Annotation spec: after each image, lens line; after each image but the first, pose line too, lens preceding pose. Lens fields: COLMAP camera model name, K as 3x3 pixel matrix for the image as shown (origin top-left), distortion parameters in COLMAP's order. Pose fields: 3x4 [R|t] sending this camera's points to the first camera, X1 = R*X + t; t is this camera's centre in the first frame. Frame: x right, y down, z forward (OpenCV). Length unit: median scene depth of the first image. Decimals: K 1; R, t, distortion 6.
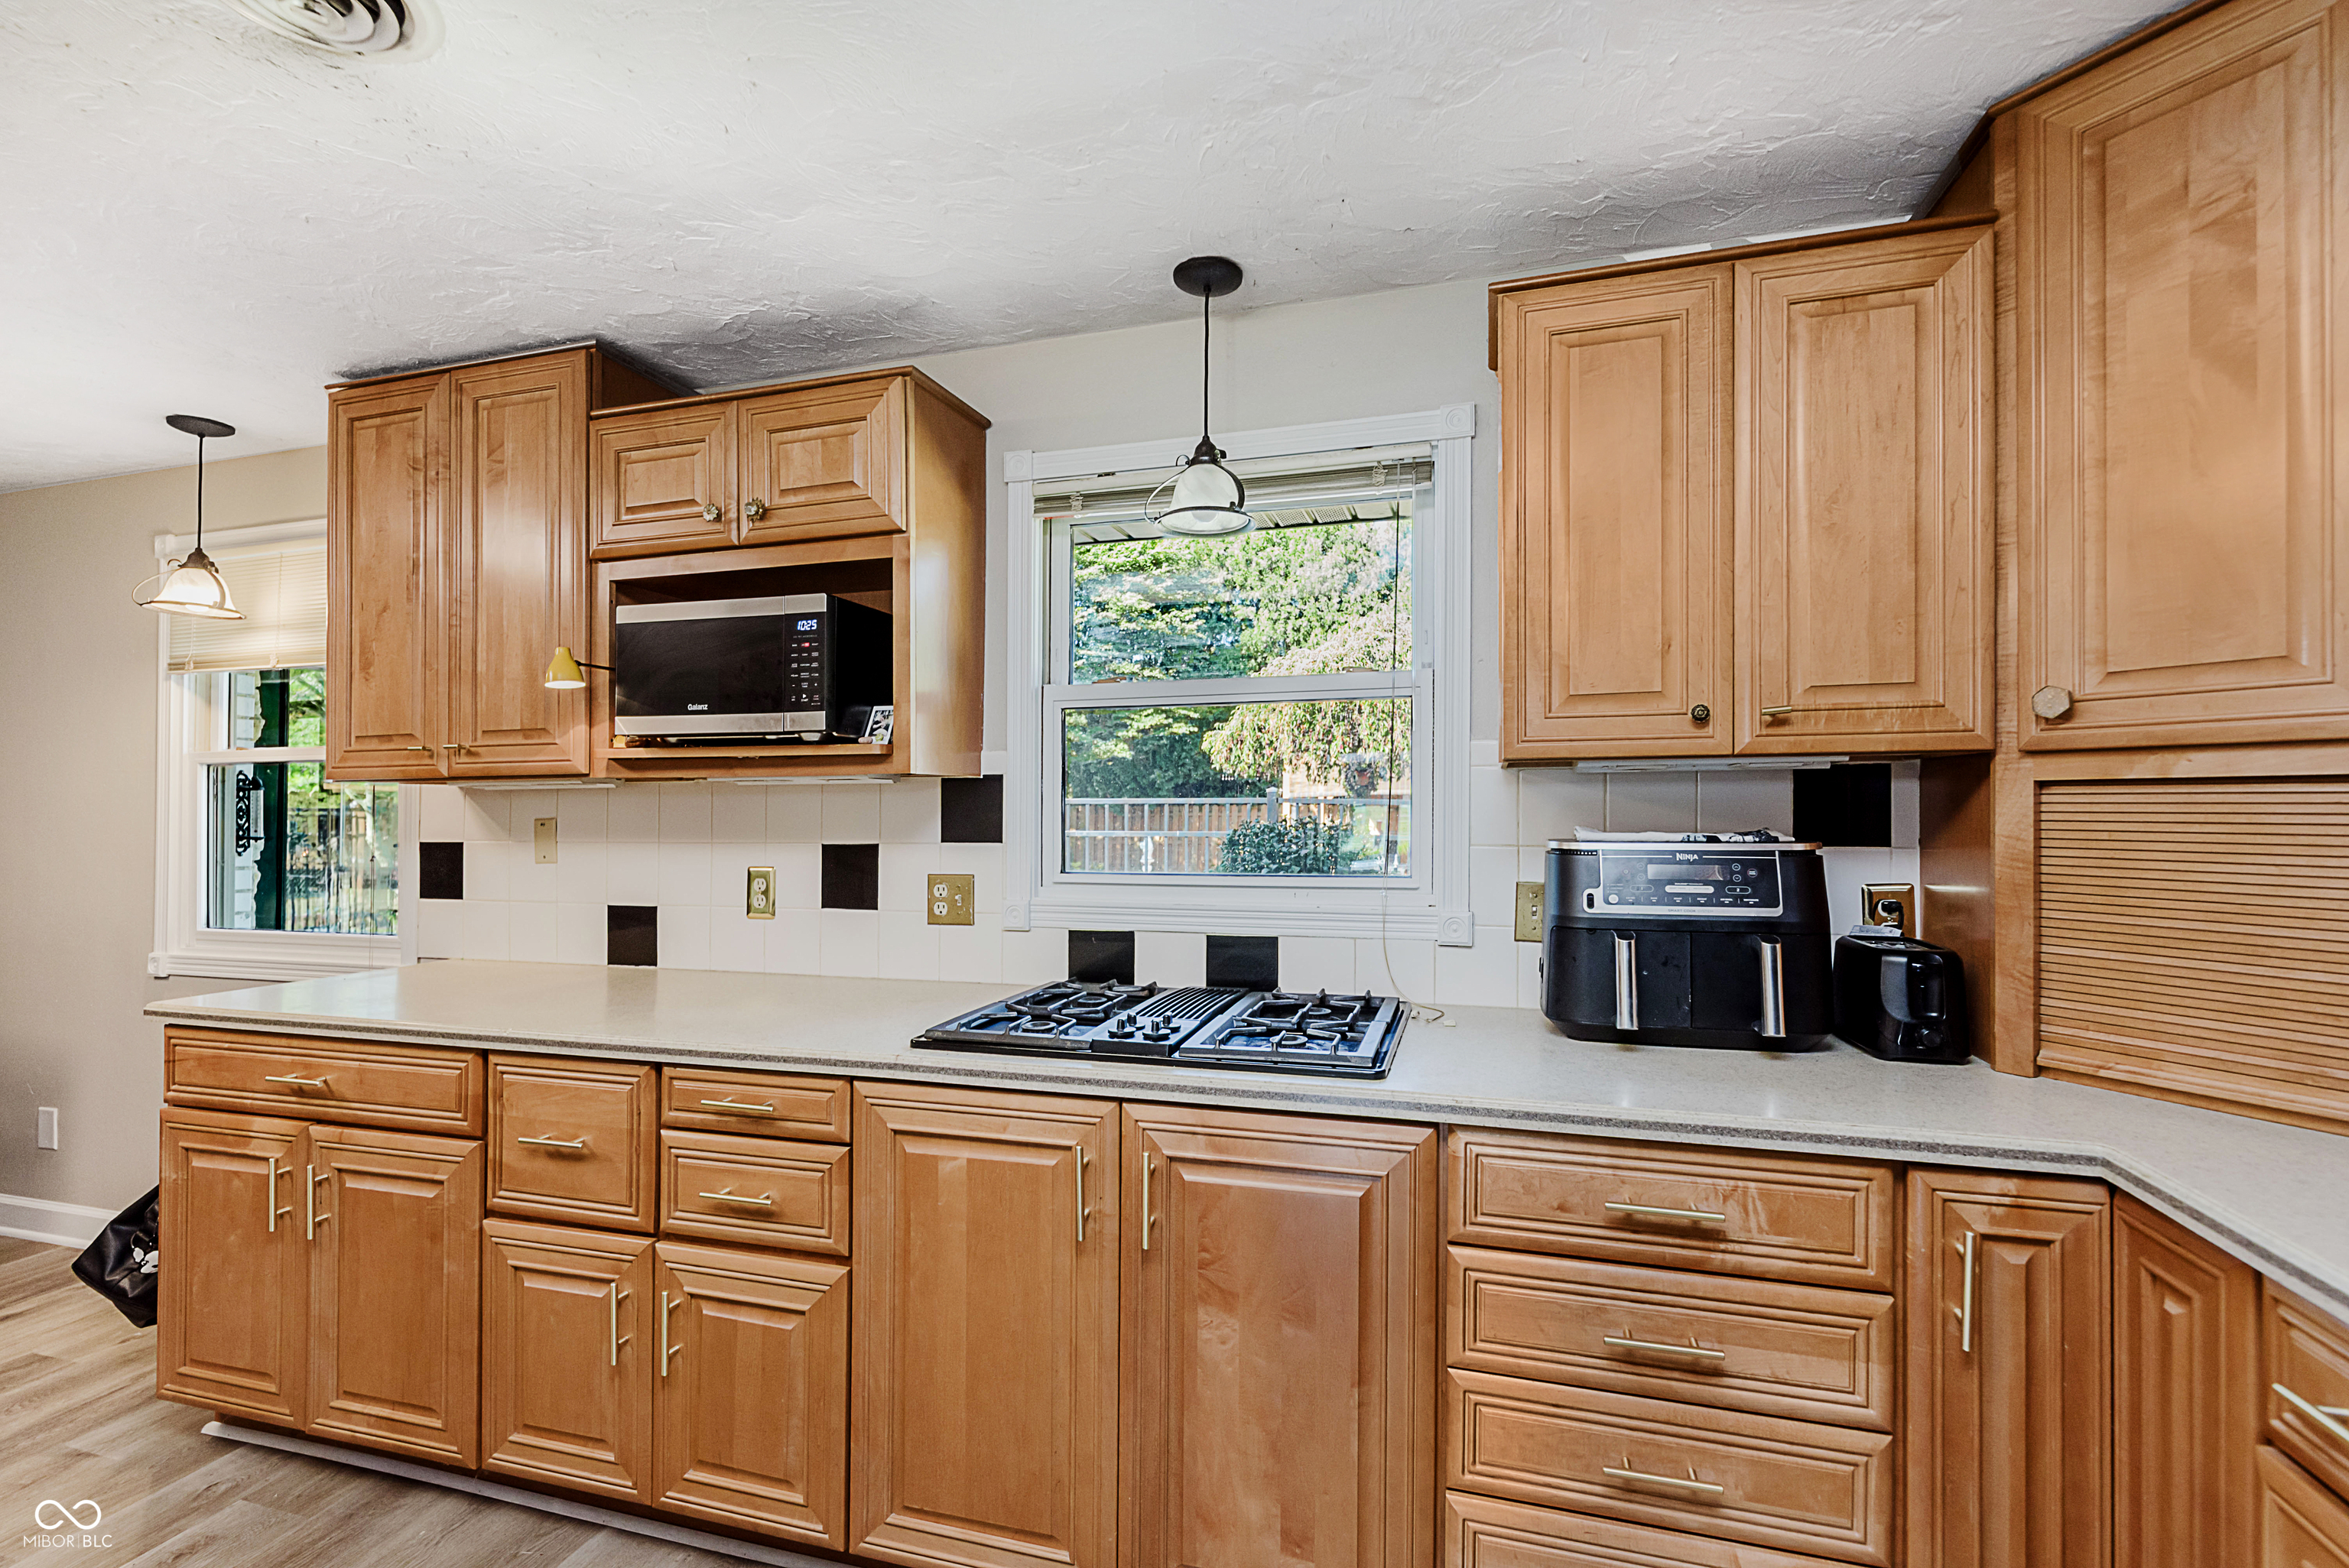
lens RADIAL K [[1026.7, 0, 1193.3], [0, 1026.7, 805.2], [0, 0, 1]] dist [0.003066, 0.000216]
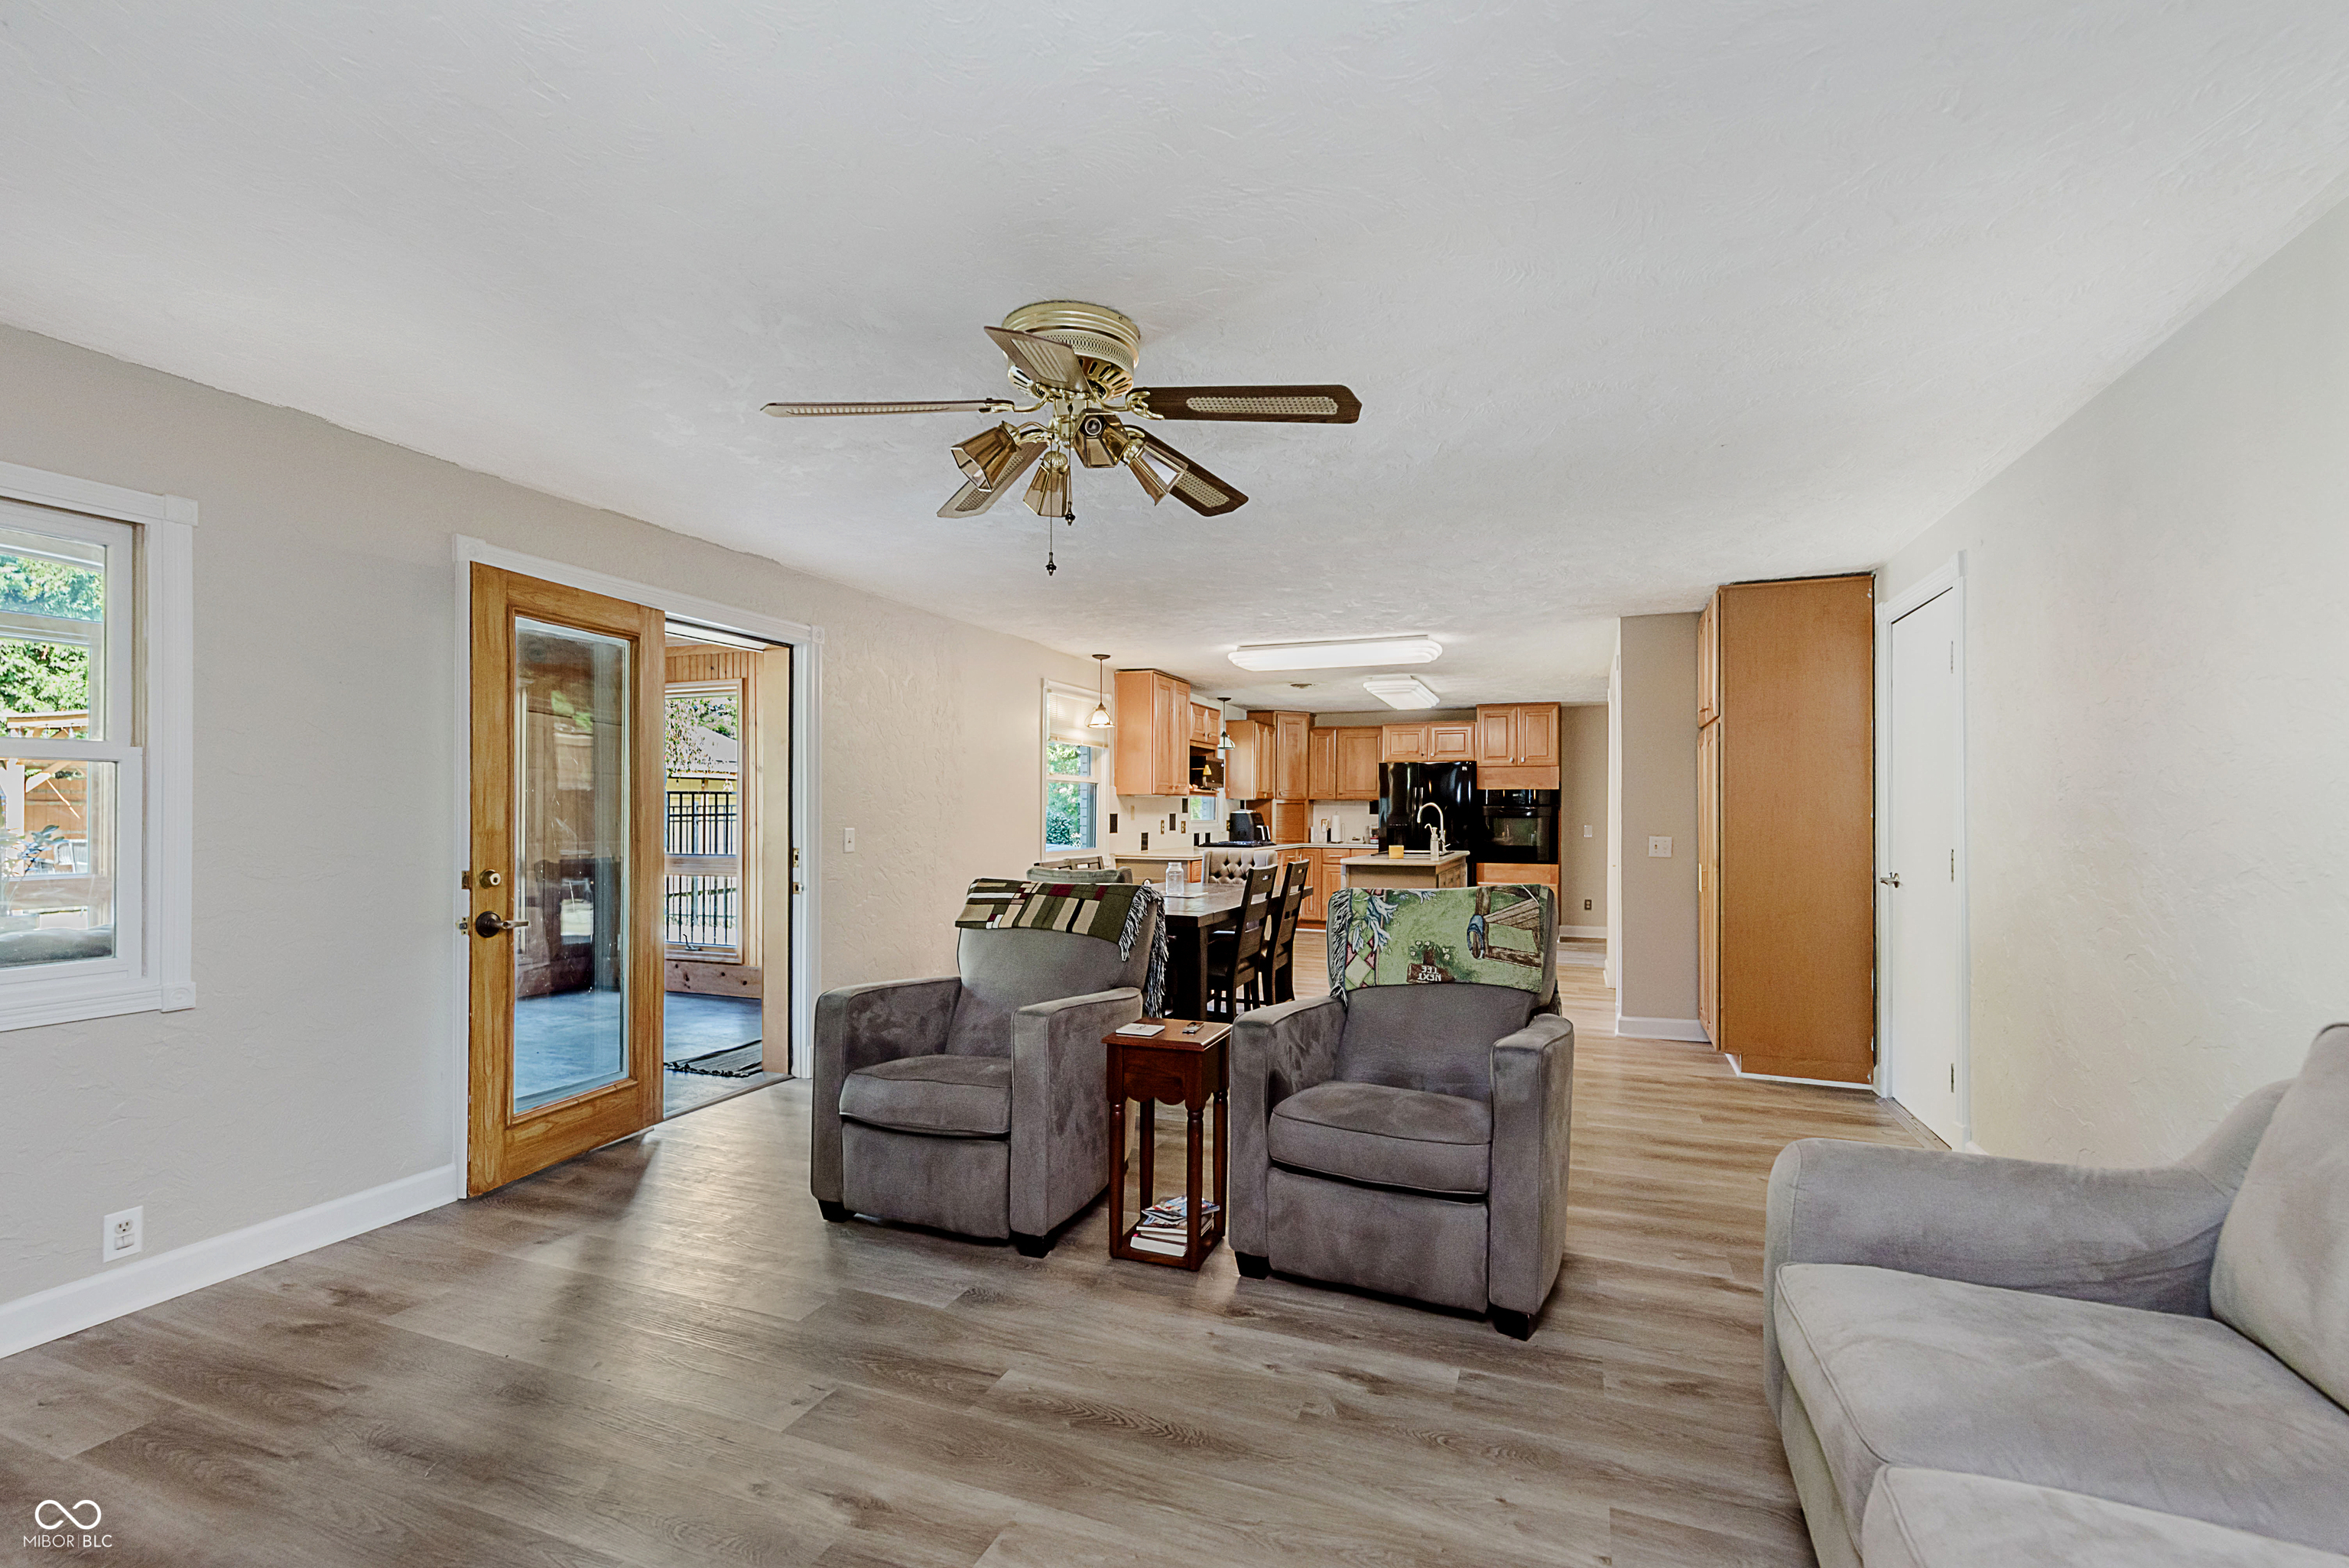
lens RADIAL K [[1026.7, 0, 1174.1], [0, 1026.7, 808.4], [0, 0, 1]] dist [0.003066, 0.000216]
pose [[0.085589, 0.008480, 0.996294, -5.018514], [-0.010789, 0.999913, -0.007584, 0.058991], [-0.996272, -0.010100, 0.085673, 0.812651]]
